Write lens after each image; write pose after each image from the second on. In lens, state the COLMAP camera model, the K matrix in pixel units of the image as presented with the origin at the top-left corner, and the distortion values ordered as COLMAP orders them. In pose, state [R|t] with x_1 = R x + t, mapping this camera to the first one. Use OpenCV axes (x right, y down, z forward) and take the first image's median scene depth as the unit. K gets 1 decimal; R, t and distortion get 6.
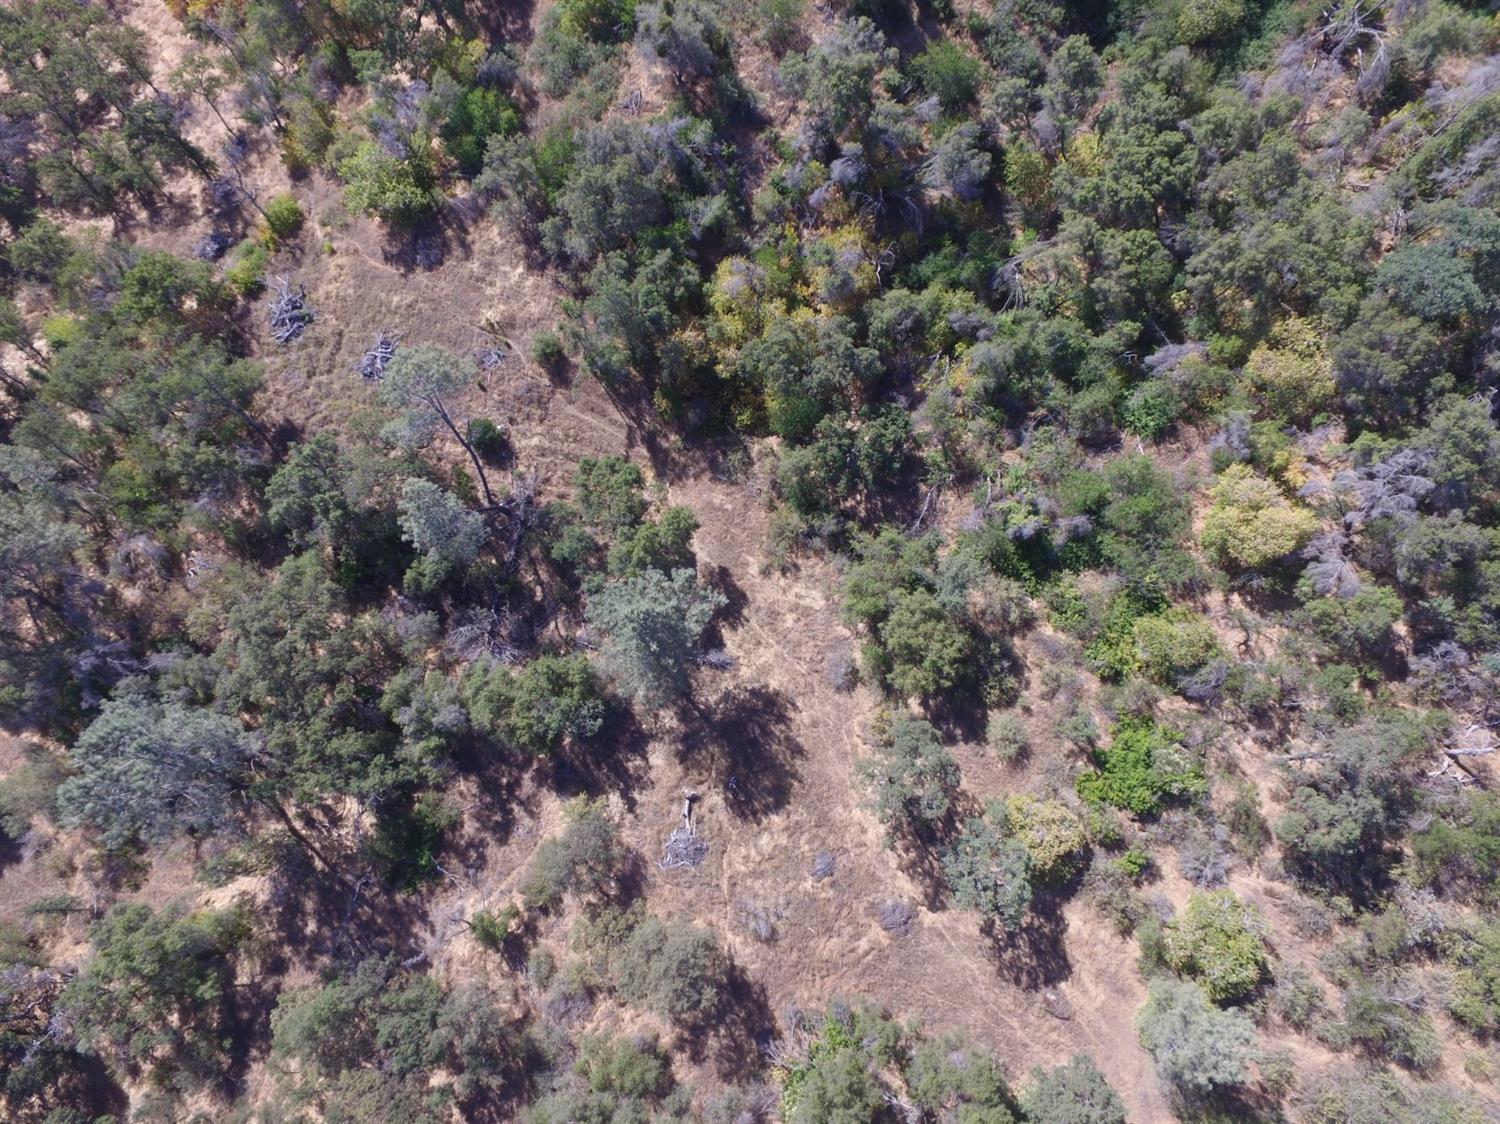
lens RADIAL K [[869.5, 0, 734.3], [0, 869.5, 570.1], [0, 0, 1]] dist [-0.013624, 0.014590]
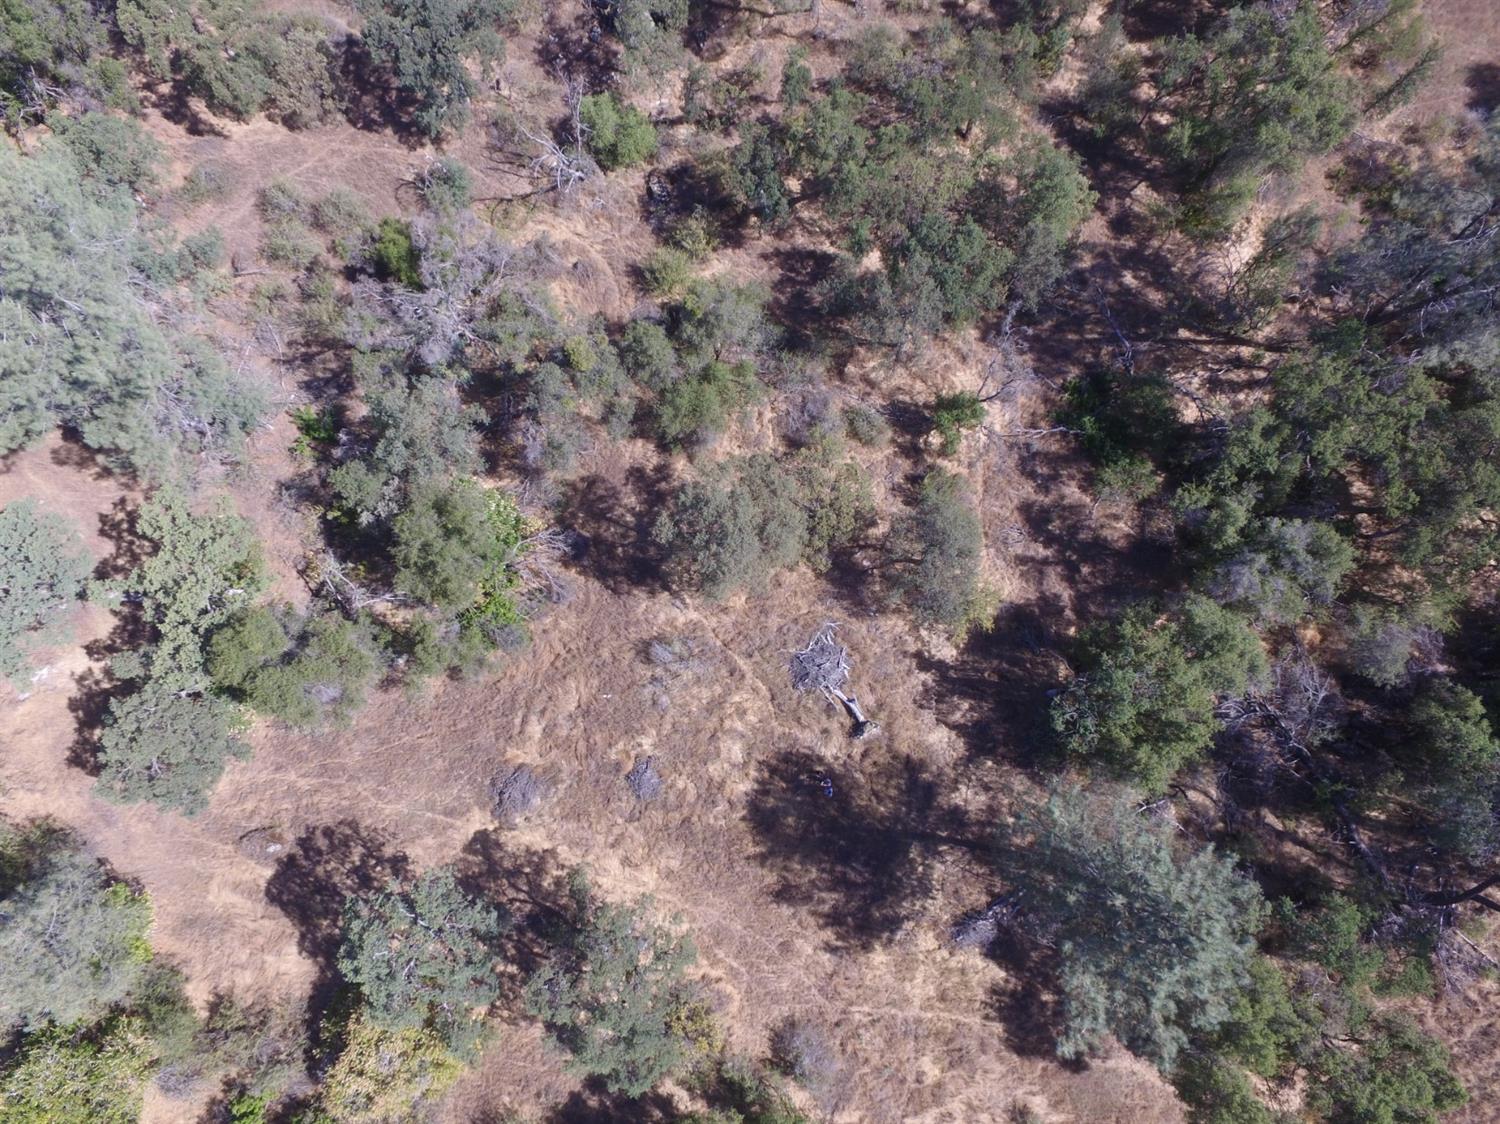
lens RADIAL K [[869.1, 0, 736.7], [0, 869.1, 570.0], [0, 0, 1]] dist [-0.014844, 0.020614]
pose [[-0.773848, 0.626655, -0.091991, 0.008994], [-0.598477, -0.675917, 0.430072, 0.110817], [0.207328, 0.387865, 0.898096, 0.325181]]
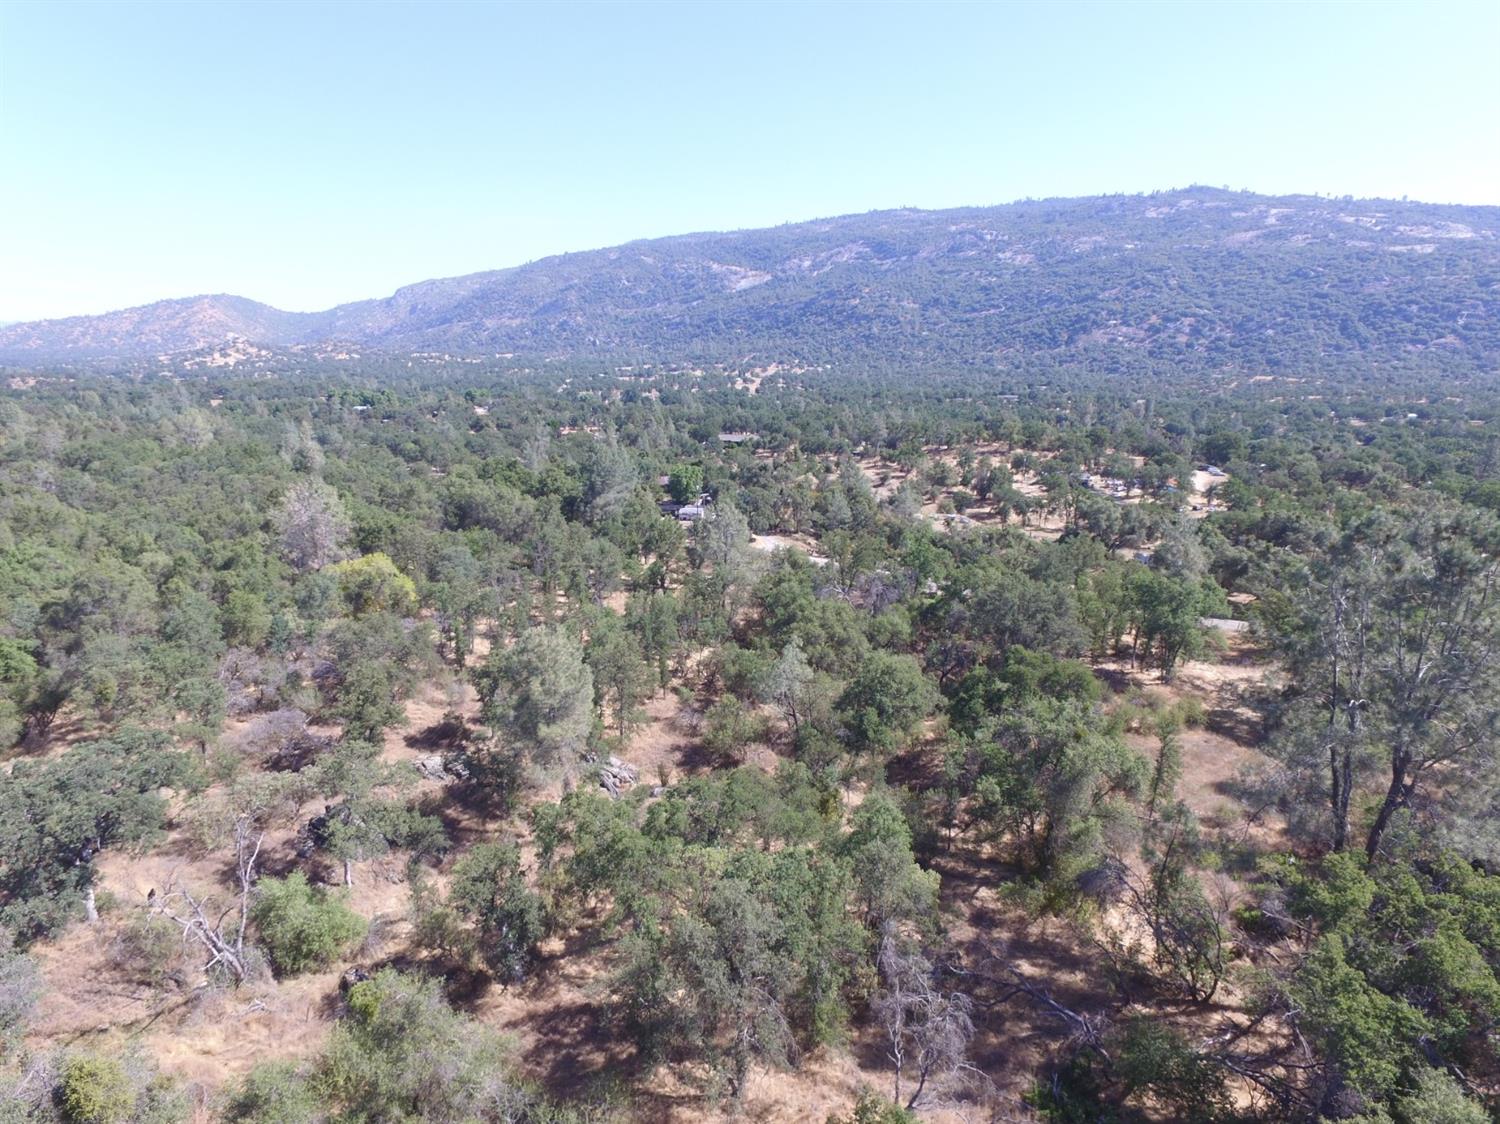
lens RADIAL K [[873.0, 0, 737.3], [0, 873.0, 564.4], [0, 0, 1]] dist [-0.014135, 0.019985]
pose [[-0.597053, 0.175333, -0.782807, 0.014869], [-0.766076, 0.164923, 0.621231, 0.155161], [0.238025, 0.970597, 0.035850, 0.645318]]
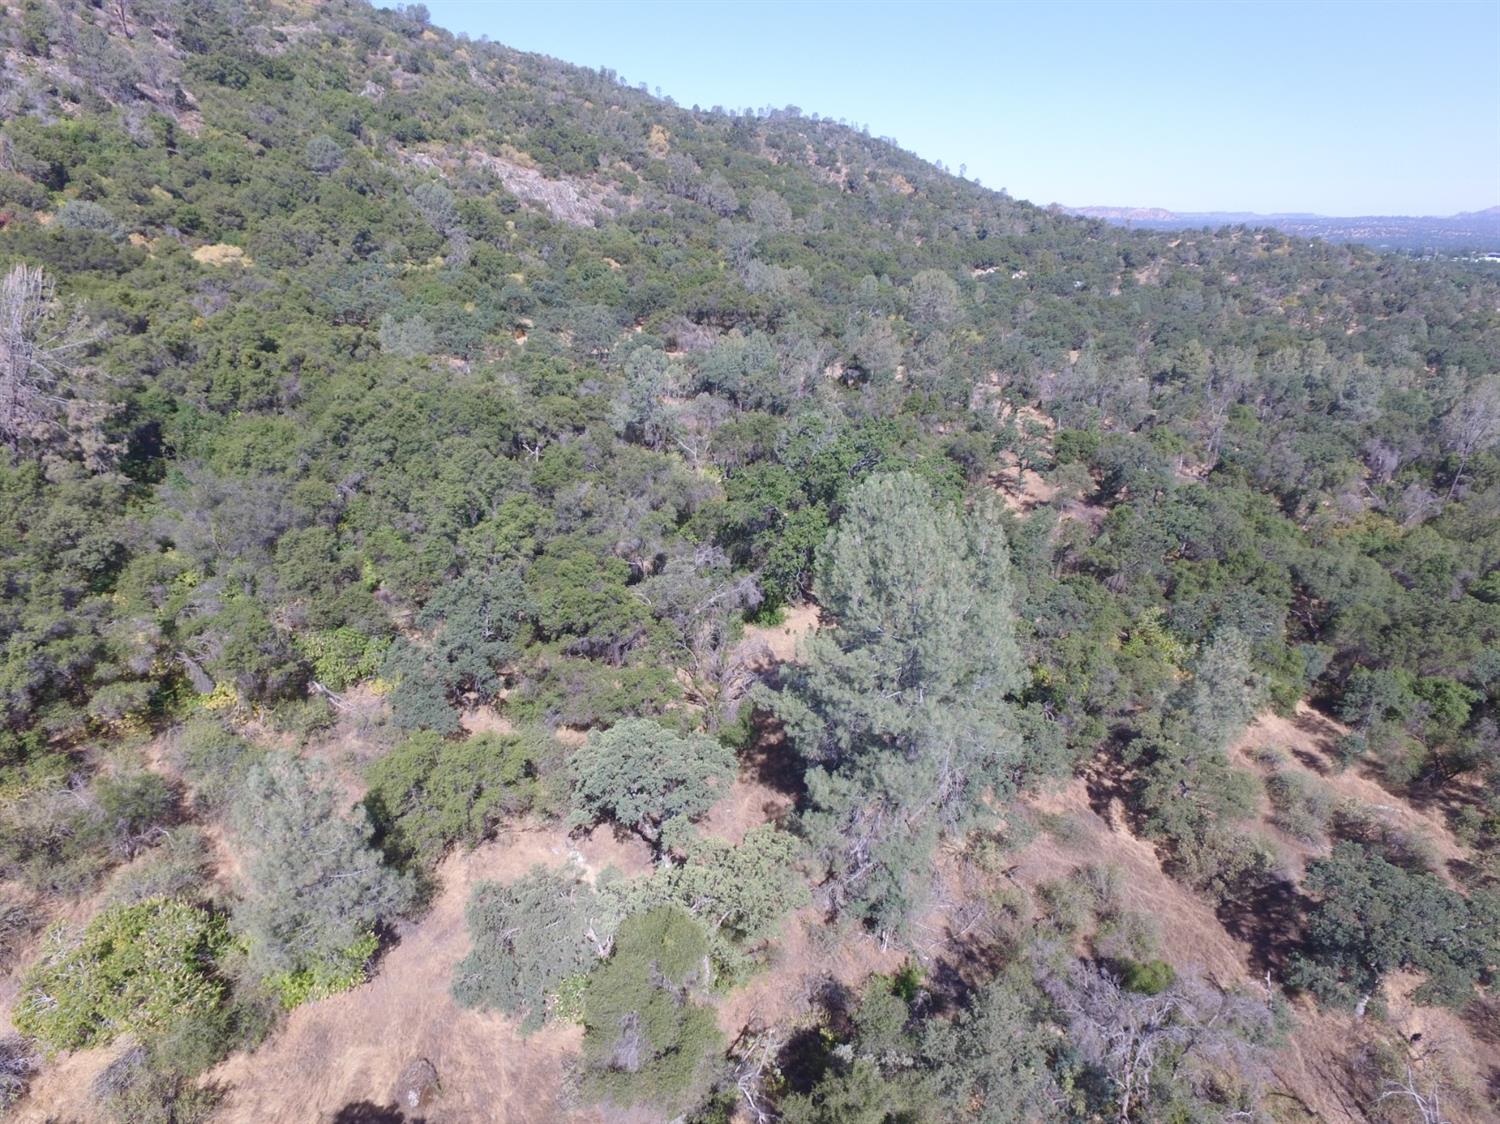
lens RADIAL K [[873.0, 0, 737.3], [0, 873.0, 564.4], [0, 0, 1]] dist [-0.014135, 0.019985]
pose [[-0.850419, -0.228719, 0.473788, 0.016510], [0.486789, -0.000487, 0.873519, 0.102958], [-0.199560, 0.973492, 0.111752, 0.502717]]
